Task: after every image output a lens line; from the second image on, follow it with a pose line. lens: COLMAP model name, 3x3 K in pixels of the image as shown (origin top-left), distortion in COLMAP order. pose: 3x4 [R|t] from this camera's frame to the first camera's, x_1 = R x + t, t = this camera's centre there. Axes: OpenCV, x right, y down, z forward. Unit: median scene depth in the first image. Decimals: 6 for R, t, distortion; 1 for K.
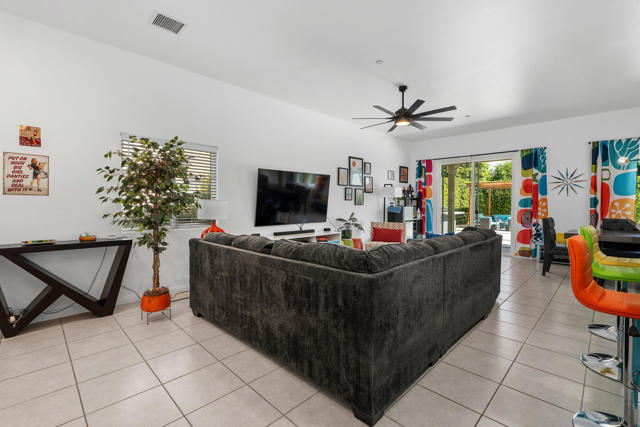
lens RADIAL K [[286.8, 0, 325.4], [0, 286.8, 204.5], [0, 0, 1]] dist [-0.000760, -0.000446]
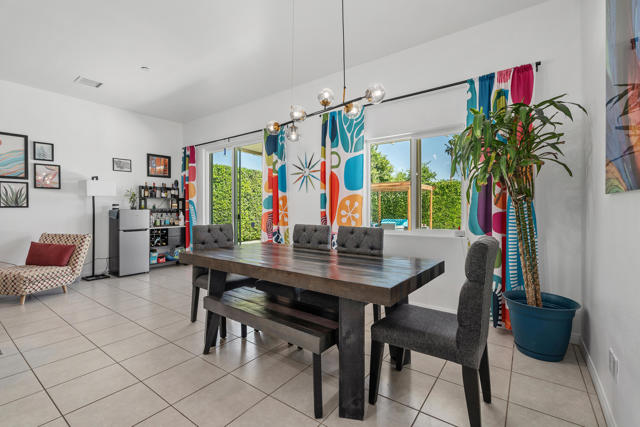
lens RADIAL K [[286.8, 0, 320.4], [0, 286.8, 207.9], [0, 0, 1]] dist [-0.000760, -0.000446]
pose [[0.989656, -0.006605, 0.143311, 0.759855], [0.007445, 0.999958, -0.005328, 0.012256], [-0.143269, 0.006340, 0.989663, 0.291972]]
